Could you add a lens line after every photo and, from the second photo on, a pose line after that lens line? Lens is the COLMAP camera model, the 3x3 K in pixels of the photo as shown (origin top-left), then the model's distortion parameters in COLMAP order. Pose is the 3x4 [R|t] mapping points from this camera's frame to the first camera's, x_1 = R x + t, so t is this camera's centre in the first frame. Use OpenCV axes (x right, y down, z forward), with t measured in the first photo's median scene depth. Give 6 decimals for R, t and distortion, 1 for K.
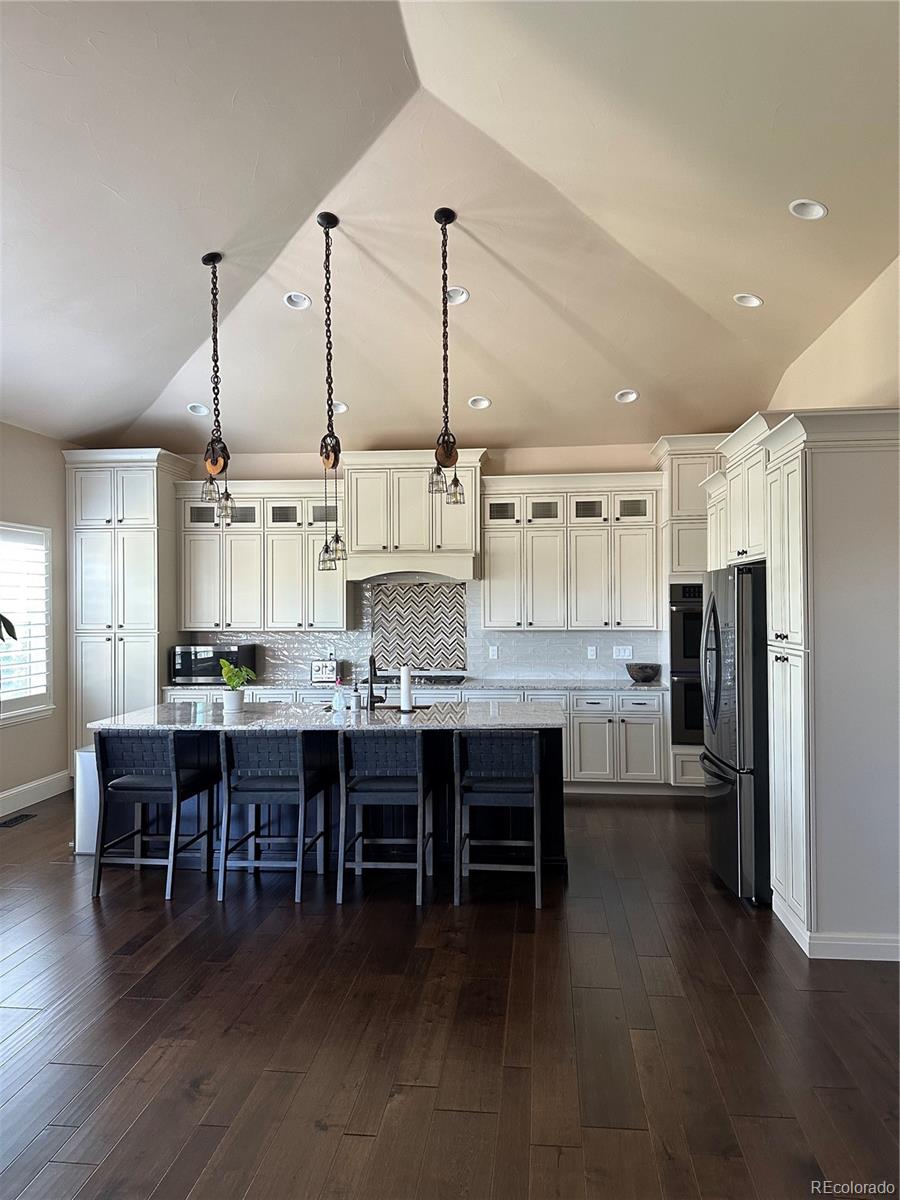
lens RADIAL K [[835.8, 0, 457.7], [0, 835.8, 596.8], [0, 0, 1]] dist [0.084293, -0.112874]
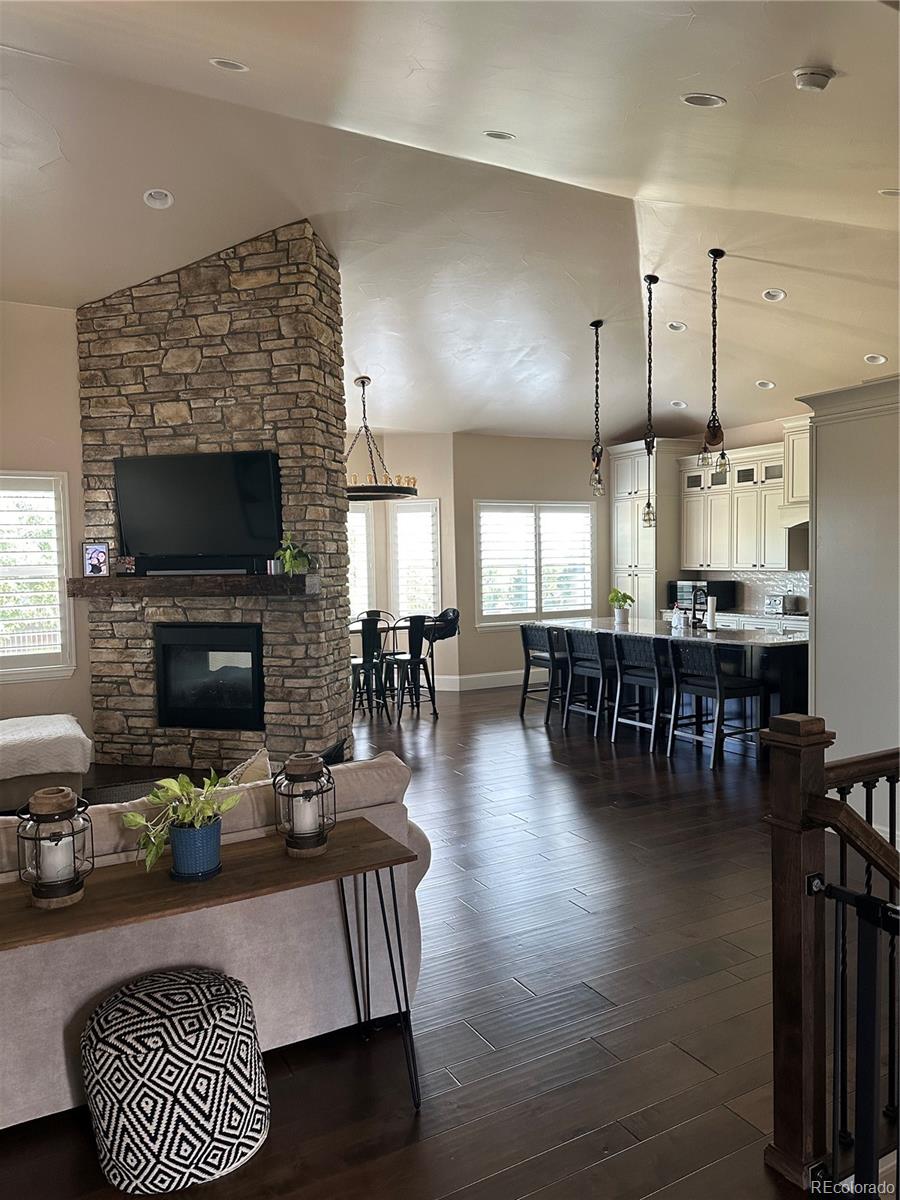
lens RADIAL K [[835.8, 0, 452.7], [0, 835.8, 603.2], [0, 0, 1]] dist [0.084293, -0.112874]
pose [[0.565834, 0.041291, -0.823484, 0.583414], [0.024701, 0.997448, 0.066987, -0.005075], [0.824149, -0.058244, 0.563370, -0.073283]]
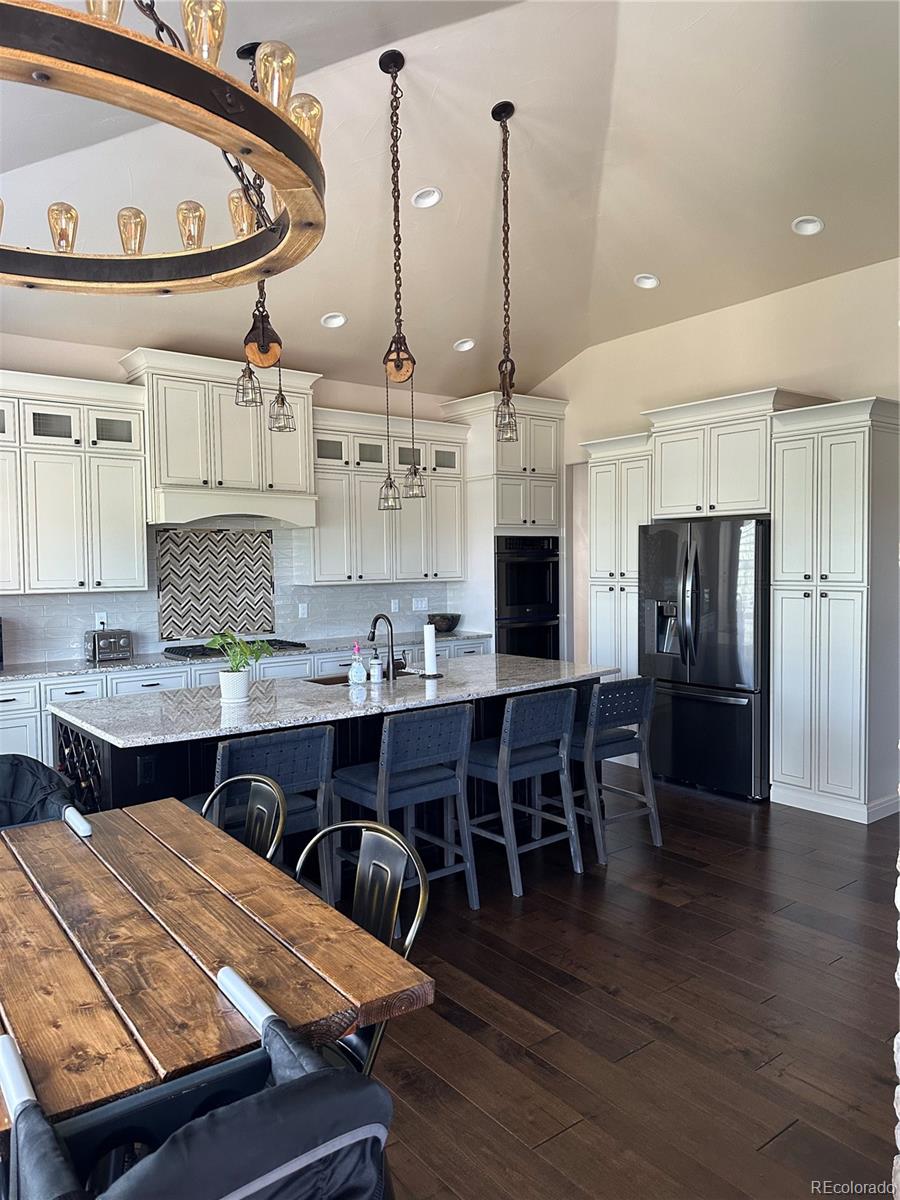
lens RADIAL K [[835.8, 0, 488.9], [0, 835.8, 596.8], [0, 0, 1]] dist [0.084293, -0.112874]
pose [[0.722723, -0.033060, 0.690347, -0.463205], [-0.000856, 0.998812, 0.048729, 0.009544], [-0.691137, -0.035808, 0.721836, 0.251011]]
